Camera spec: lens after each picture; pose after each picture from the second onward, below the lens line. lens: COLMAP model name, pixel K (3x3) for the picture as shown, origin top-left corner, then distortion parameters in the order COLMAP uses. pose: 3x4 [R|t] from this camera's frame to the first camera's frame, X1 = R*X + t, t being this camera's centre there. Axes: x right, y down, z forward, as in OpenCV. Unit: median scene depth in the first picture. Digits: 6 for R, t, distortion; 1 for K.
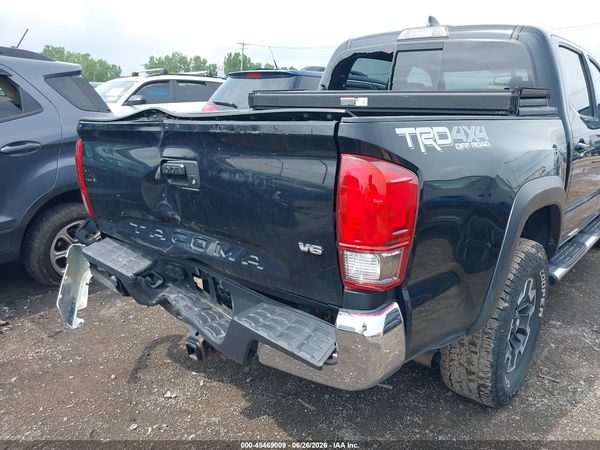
lens RADIAL K [[465.1, 0, 300.0], [0, 465.1, 225.0], [0, 0, 1]] dist [0.104639, -0.139276]
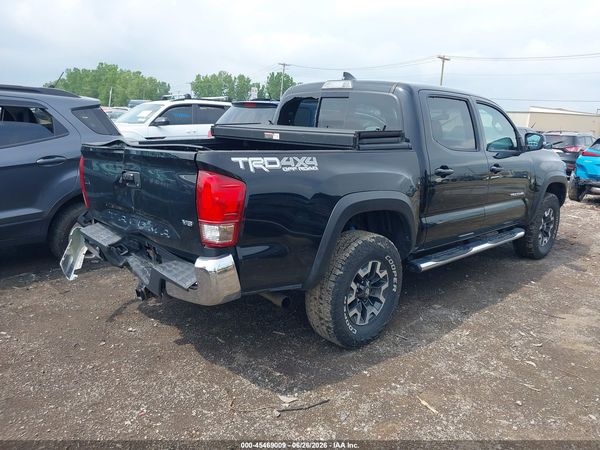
lens RADIAL K [[465.1, 0, 300.0], [0, 465.1, 225.0], [0, 0, 1]] dist [0.104639, -0.139276]
pose [[0.996054, 0.038658, -0.079887, 0.370266], [-0.041488, 0.998558, -0.034080, 0.062610], [0.078454, 0.037260, 0.996221, -0.462454]]
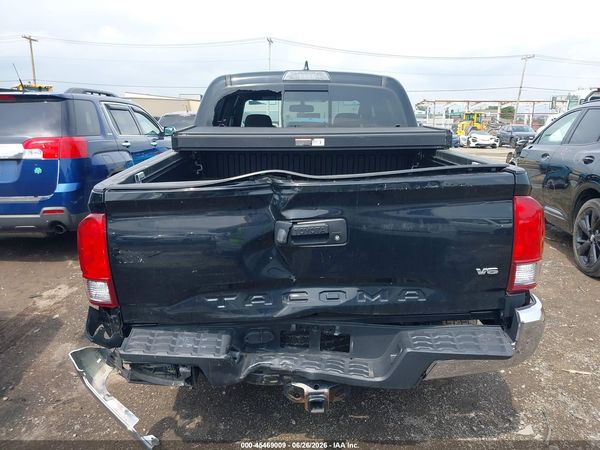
lens RADIAL K [[467.7, 0, 300.7], [0, 467.7, 248.1], [0, 0, 1]] dist [0.105848, -0.117714]
pose [[0.751892, -0.198629, 0.628654, -0.732331], [0.183738, 0.978889, 0.089532, -0.139183], [-0.633166, 0.048189, 0.772514, 0.196862]]
